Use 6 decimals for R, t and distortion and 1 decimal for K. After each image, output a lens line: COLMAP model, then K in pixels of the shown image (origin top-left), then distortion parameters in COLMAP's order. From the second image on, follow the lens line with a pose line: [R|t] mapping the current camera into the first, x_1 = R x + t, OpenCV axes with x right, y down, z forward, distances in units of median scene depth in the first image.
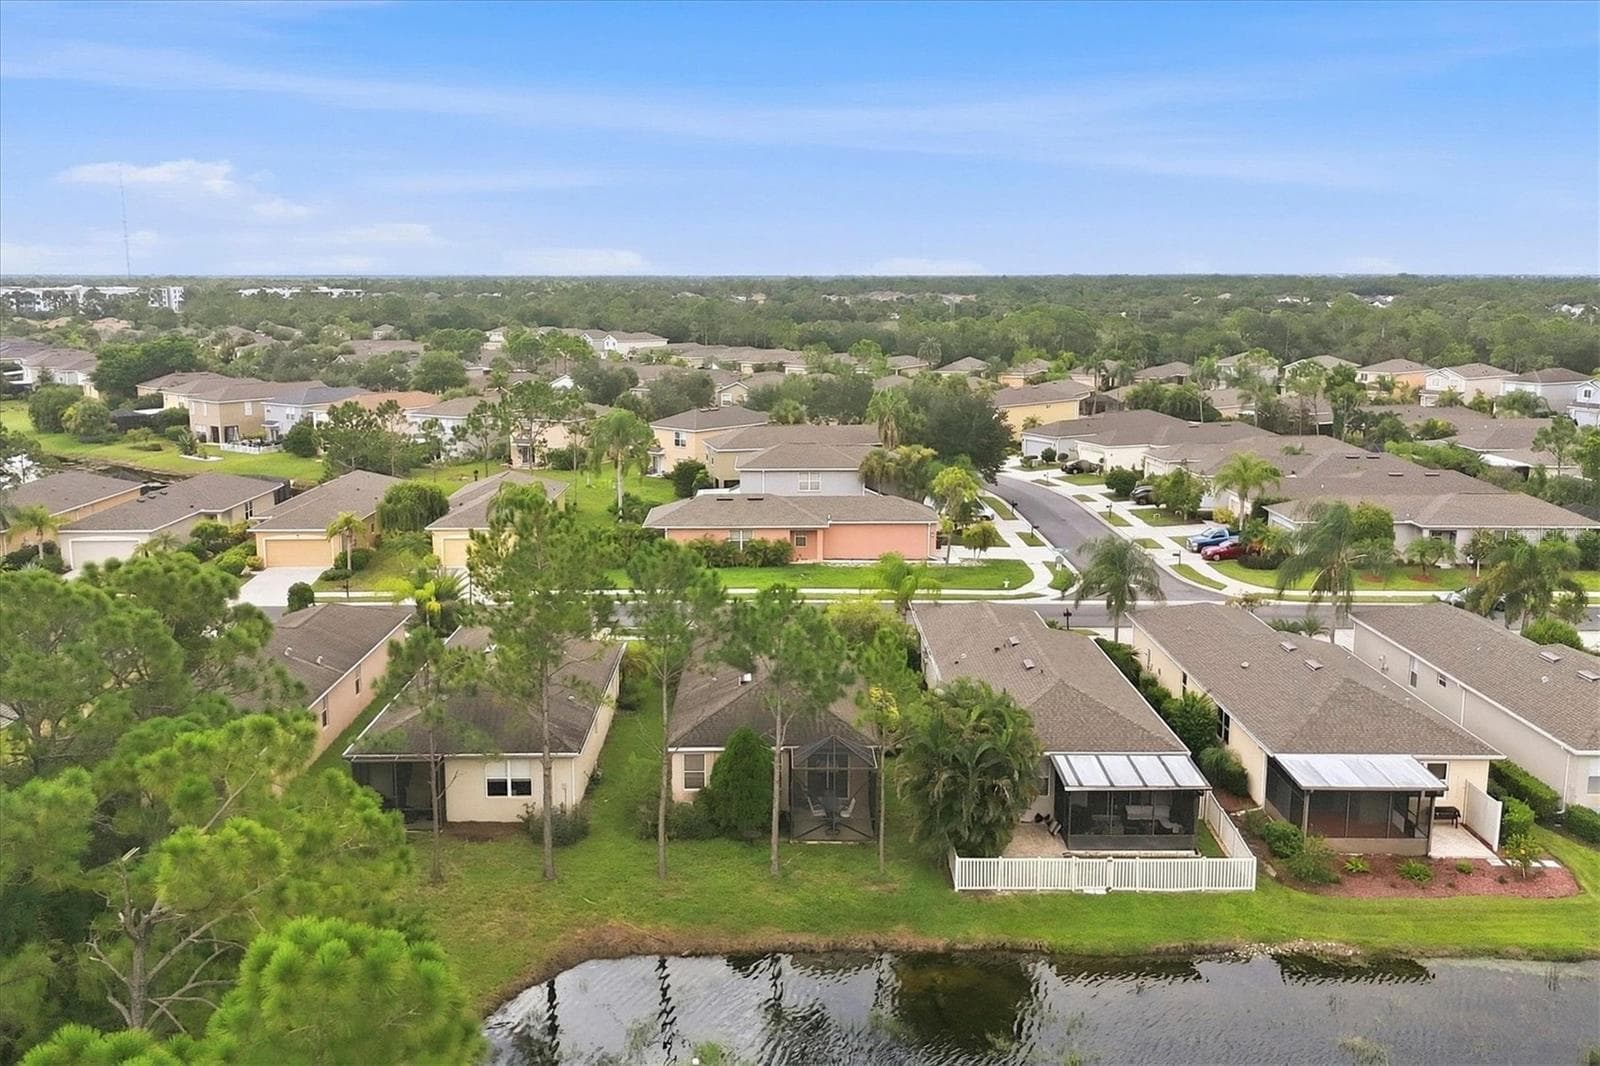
lens RADIAL K [[1412.7, 0, 800.0], [0, 1412.7, 533.0], [0, 0, 1]] dist [0.027235, -0.006995]
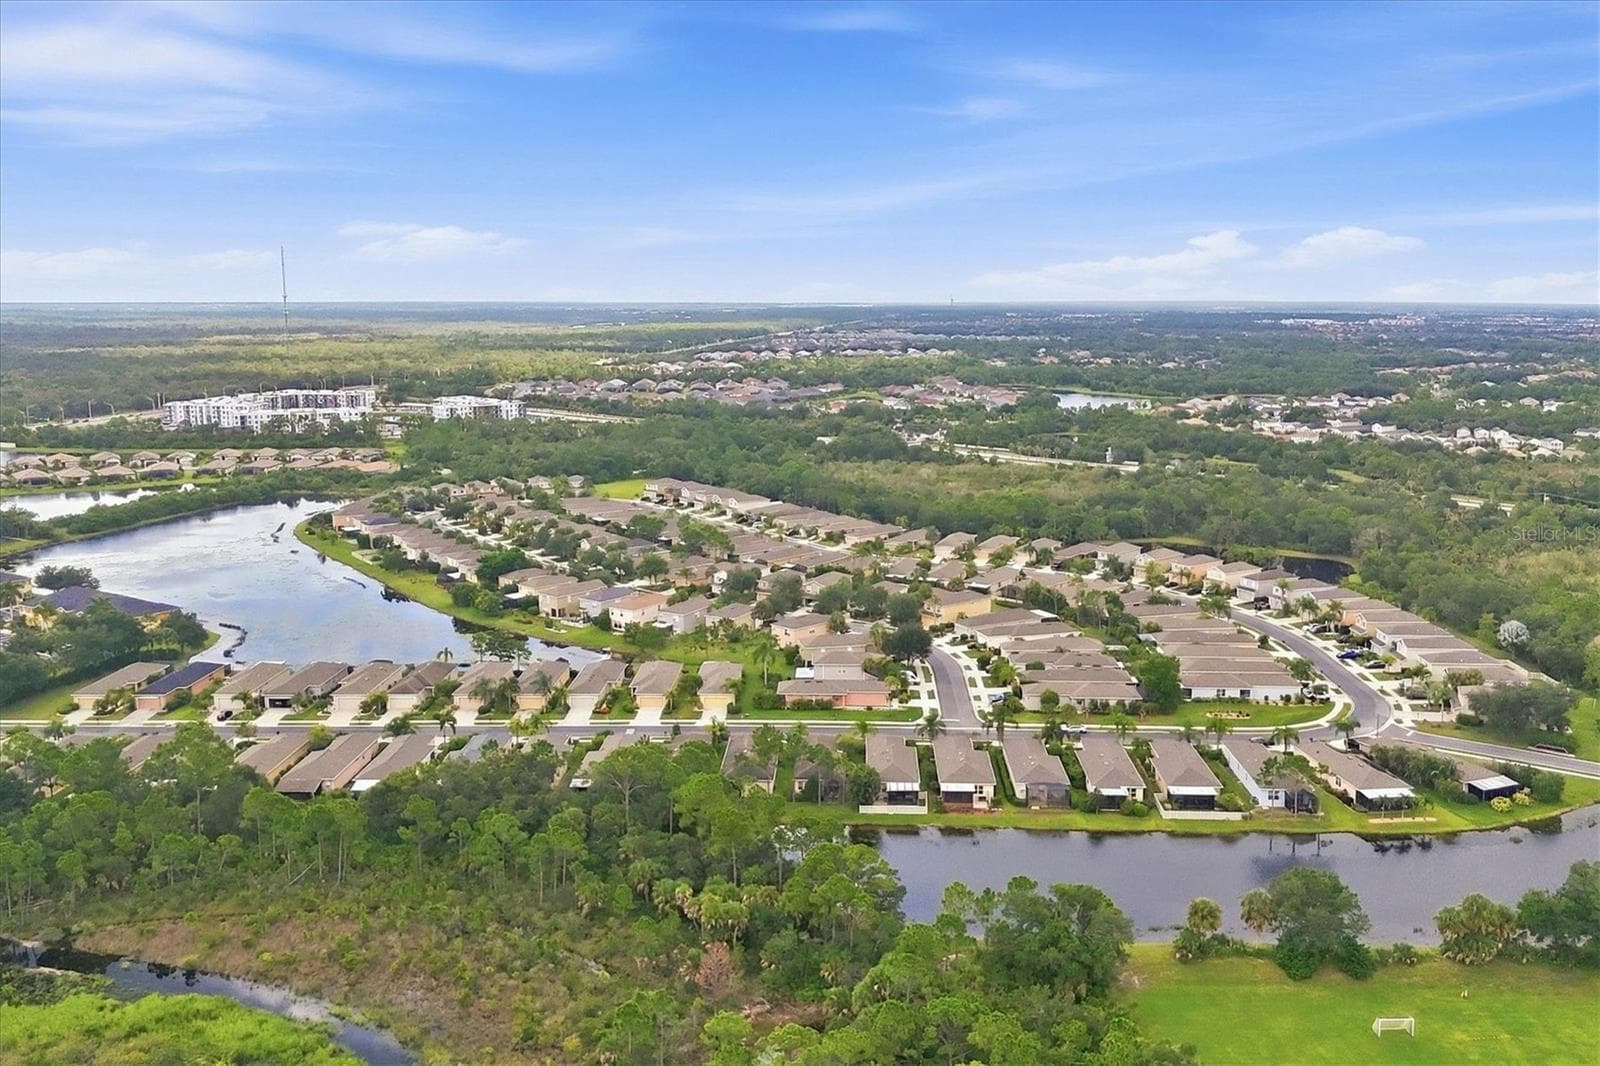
lens RADIAL K [[1412.7, 0, 800.0], [0, 1412.7, 533.0], [0, 0, 1]] dist [0.027235, -0.006995]
pose [[0.998283, 0.003592, -0.058471, 0.159217], [-0.004191, 0.999940, -0.010111, -0.518313], [0.058431, 0.010338, 0.998238, -3.082034]]
